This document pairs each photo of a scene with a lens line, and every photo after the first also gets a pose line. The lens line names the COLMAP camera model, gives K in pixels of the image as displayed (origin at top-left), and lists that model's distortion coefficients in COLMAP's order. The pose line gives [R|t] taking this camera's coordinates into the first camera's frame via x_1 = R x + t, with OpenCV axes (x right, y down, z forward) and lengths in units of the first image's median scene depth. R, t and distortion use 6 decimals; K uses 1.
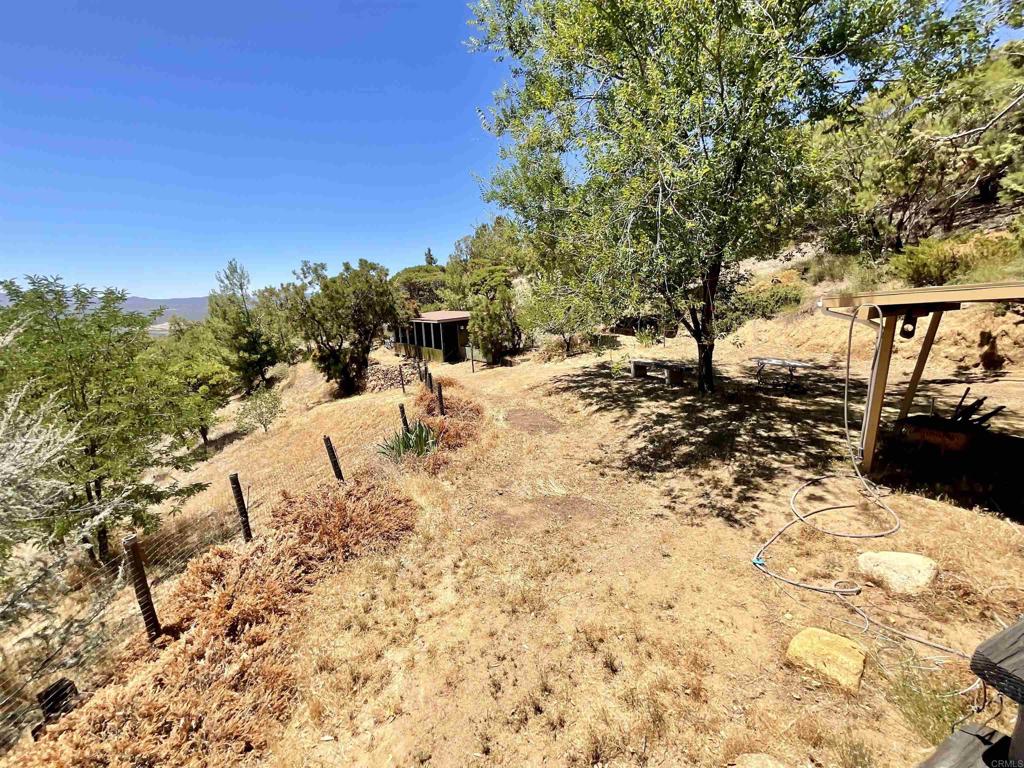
lens RADIAL K [[416.1, 0, 509.5], [0, 416.1, 382.6], [0, 0, 1]] dist [-0.003990, 0.003308]
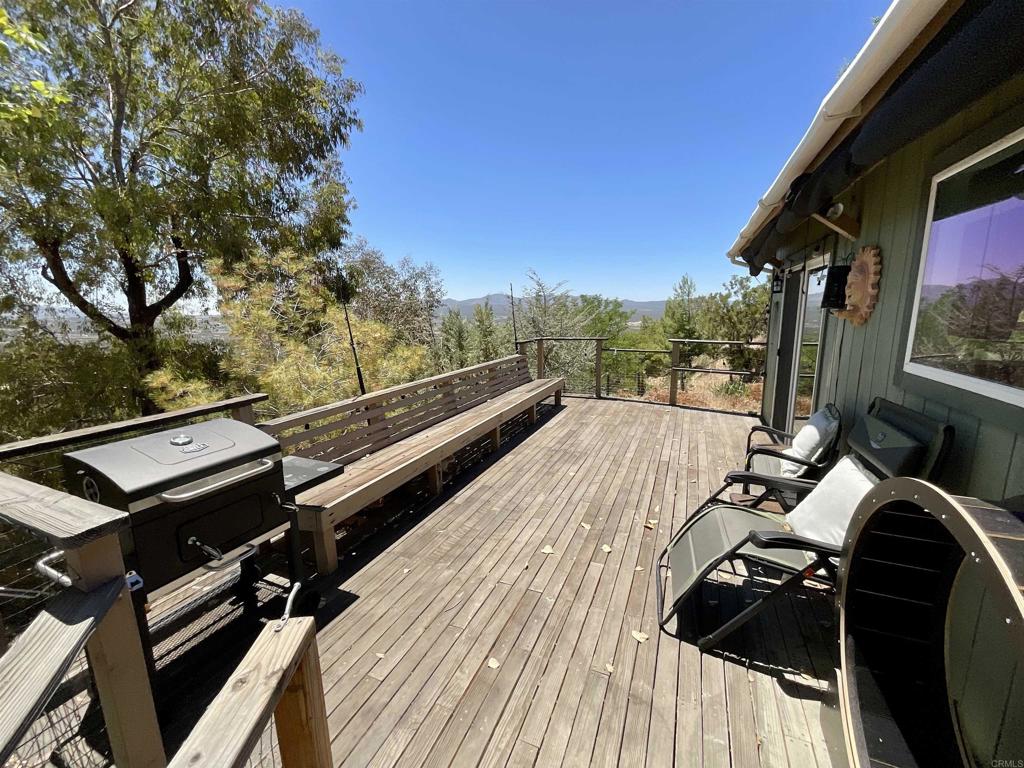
lens RADIAL K [[416.1, 0, 511.2], [0, 416.1, 383.7], [0, 0, 1]] dist [-0.003990, 0.003308]
pose [[0.554608, 0.173590, -0.813804, 0.214582], [-0.178020, 0.980107, 0.087743, 0.041335], [0.812846, 0.096210, 0.574478, -0.244347]]
